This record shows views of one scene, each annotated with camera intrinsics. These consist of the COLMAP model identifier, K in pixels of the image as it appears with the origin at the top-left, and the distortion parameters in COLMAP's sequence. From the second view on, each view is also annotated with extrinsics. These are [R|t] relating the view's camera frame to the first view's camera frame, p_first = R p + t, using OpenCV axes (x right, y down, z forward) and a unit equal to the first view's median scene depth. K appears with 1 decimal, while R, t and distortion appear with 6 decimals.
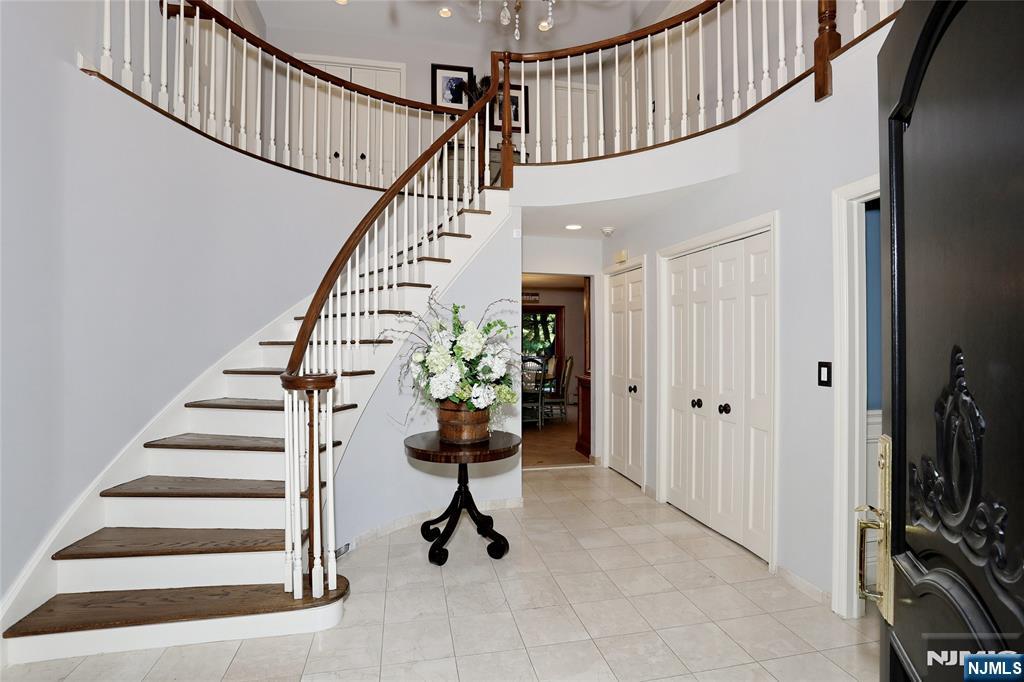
lens RADIAL K [[496.3, 0, 510.9], [0, 496.3, 338.2], [0, 0, 1]] dist [-0.077168, 0.034069]
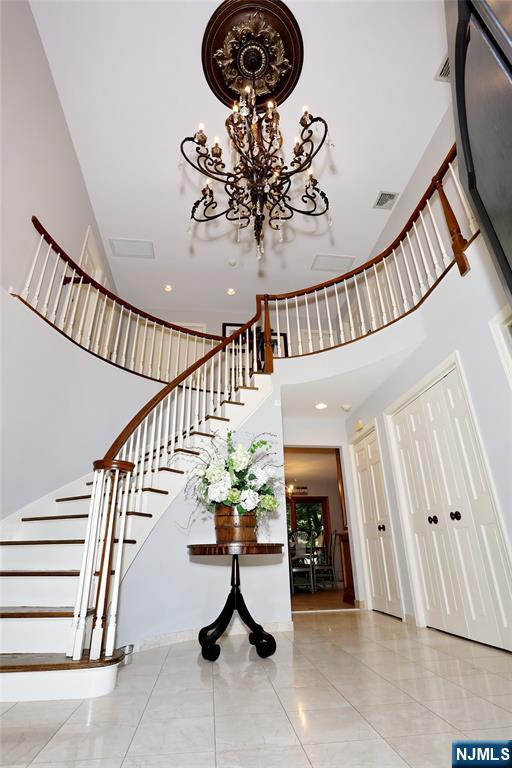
lens RADIAL K [[372.2, 0, 256.0], [0, 372.2, 384.0], [0, 0, 1]] dist [-0.077168, 0.034069]
pose [[0.995529, -0.056192, -0.075920, 0.040598], [0.019370, 0.908159, -0.418176, 0.210780], [0.092445, 0.414836, 0.905188, 0.029755]]
